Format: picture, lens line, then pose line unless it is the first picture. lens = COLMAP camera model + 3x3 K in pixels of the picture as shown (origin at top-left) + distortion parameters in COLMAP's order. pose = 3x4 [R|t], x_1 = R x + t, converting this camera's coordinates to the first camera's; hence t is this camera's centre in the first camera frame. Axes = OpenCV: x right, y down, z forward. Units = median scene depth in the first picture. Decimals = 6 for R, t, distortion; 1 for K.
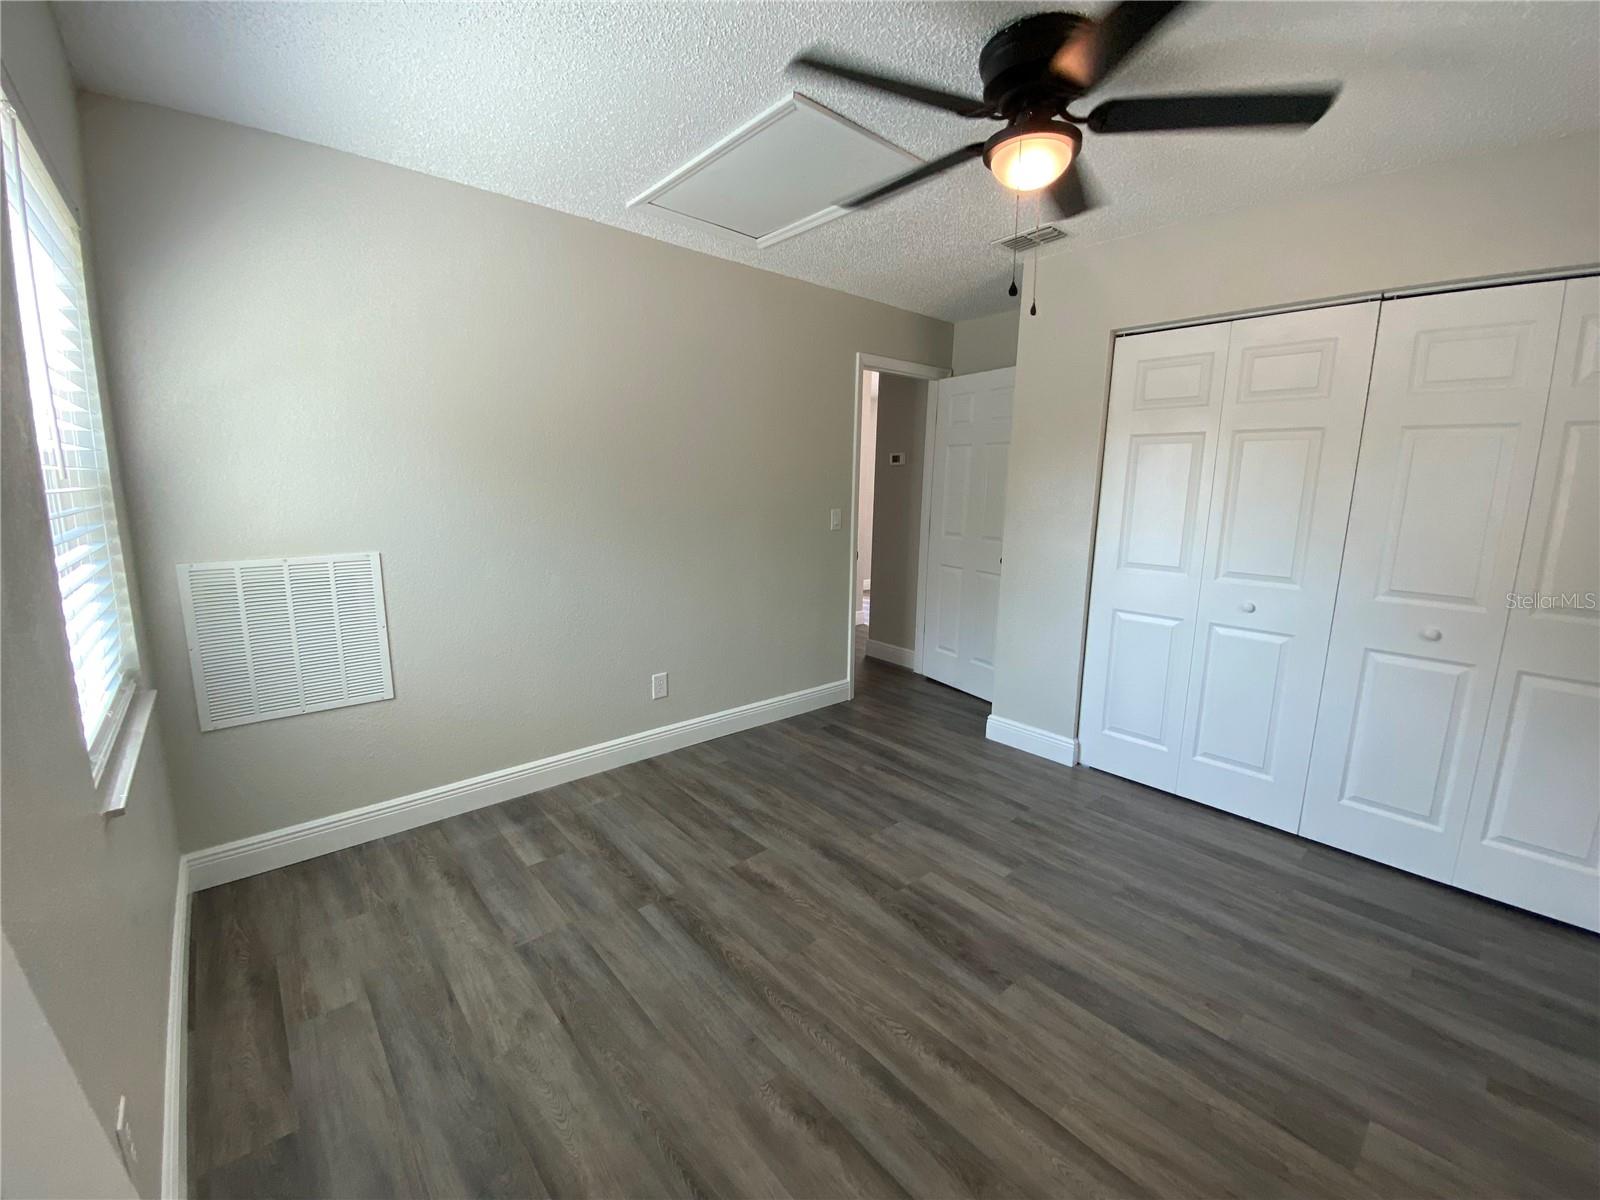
lens RADIAL K [[656.9, 0, 792.0], [0, 656.9, 591.8], [0, 0, 1]] dist [0.034055, -0.025707]
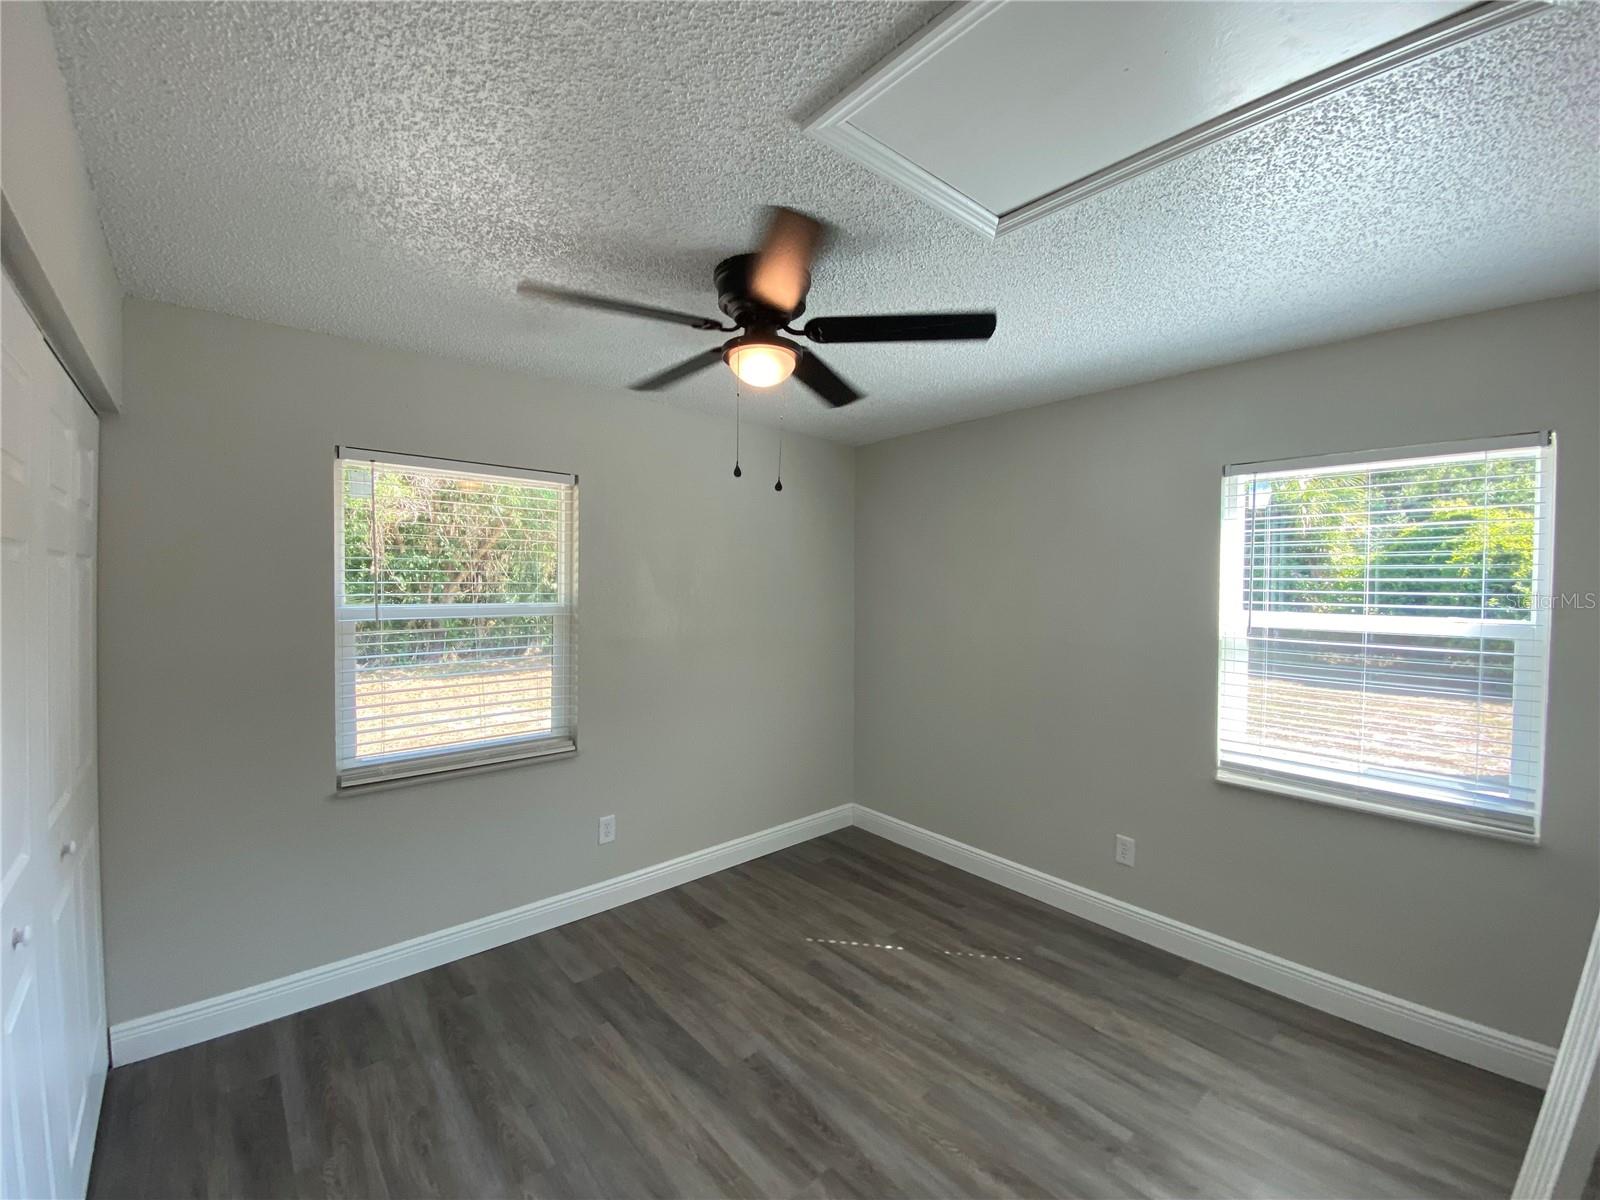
lens RADIAL K [[656.9, 0, 792.0], [0, 656.9, 591.8], [0, 0, 1]] dist [0.034055, -0.025707]
pose [[-0.999691, -0.024711, -0.002617, 0.275319], [-0.024785, 0.983945, 0.176743, -0.421444], [-0.001793, 0.176754, -0.984254, 2.021501]]
